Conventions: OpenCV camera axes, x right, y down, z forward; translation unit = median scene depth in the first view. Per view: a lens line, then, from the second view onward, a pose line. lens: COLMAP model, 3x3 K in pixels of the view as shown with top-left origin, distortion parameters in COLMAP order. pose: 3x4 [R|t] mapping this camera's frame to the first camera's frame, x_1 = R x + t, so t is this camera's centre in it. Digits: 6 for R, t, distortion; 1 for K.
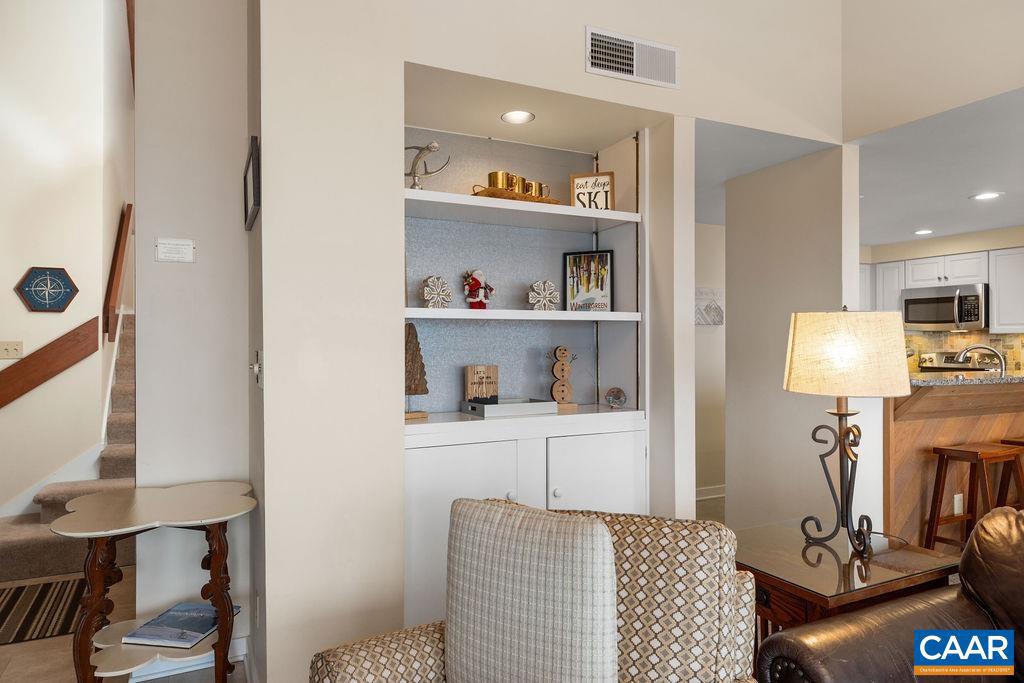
lens RADIAL K [[675.6, 0, 511.8], [0, 675.6, 338.4], [0, 0, 1]] dist [0.009964, 0.002341]
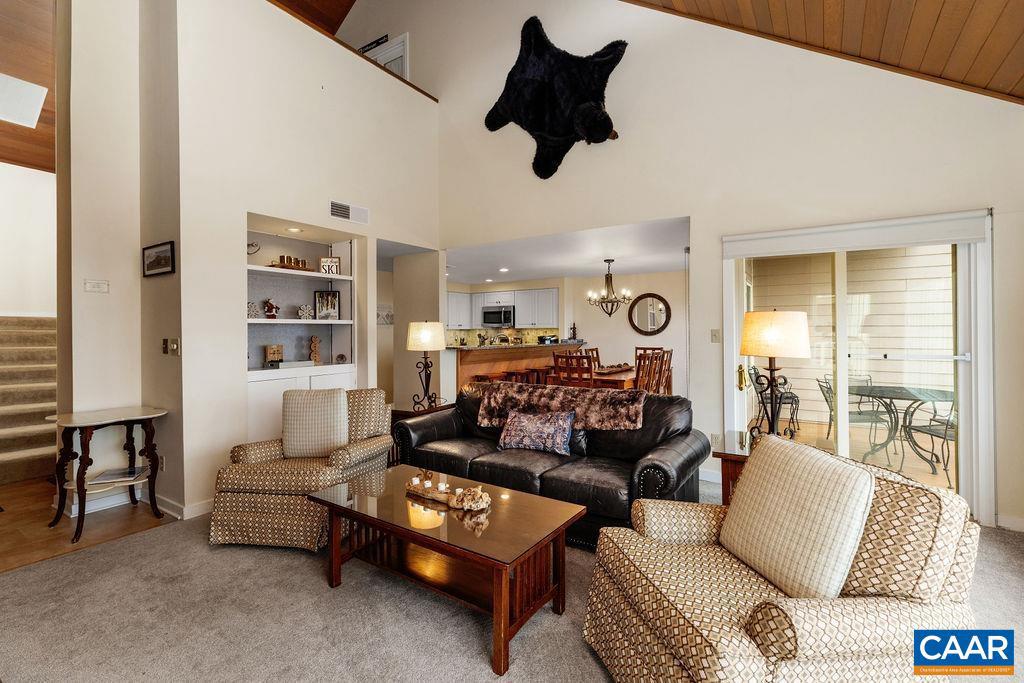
lens RADIAL K [[466.0, 0, 508.7], [0, 466.0, 324.0], [0, 0, 1]] dist [0.002727, 0.000013]
pose [[0.866838, 0.001946, 0.498586, -0.131324], [0.005829, 0.999885, -0.014036, -0.001047], [-0.498556, 0.015073, 0.866727, -0.597189]]
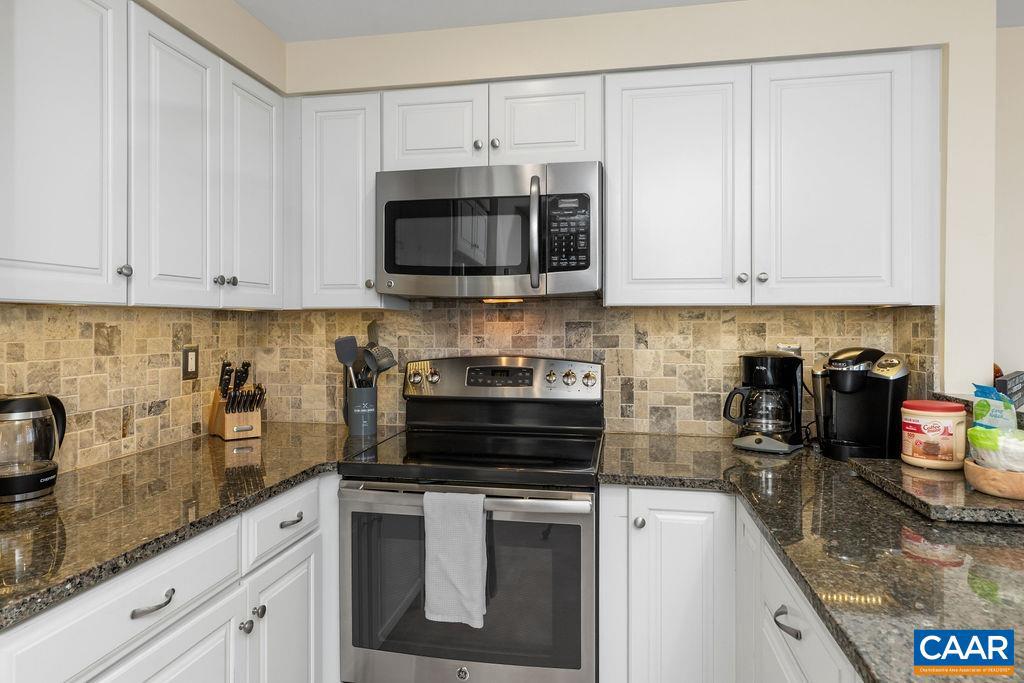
lens RADIAL K [[616.3, 0, 509.5], [0, 616.3, 338.6], [0, 0, 1]] dist [0.001614, 0.000061]
pose [[0.600749, -0.018339, 0.799228, 0.857583], [0.002456, 0.999774, 0.021095, 0.006470], [-0.799434, -0.010710, 0.600658, 1.760353]]
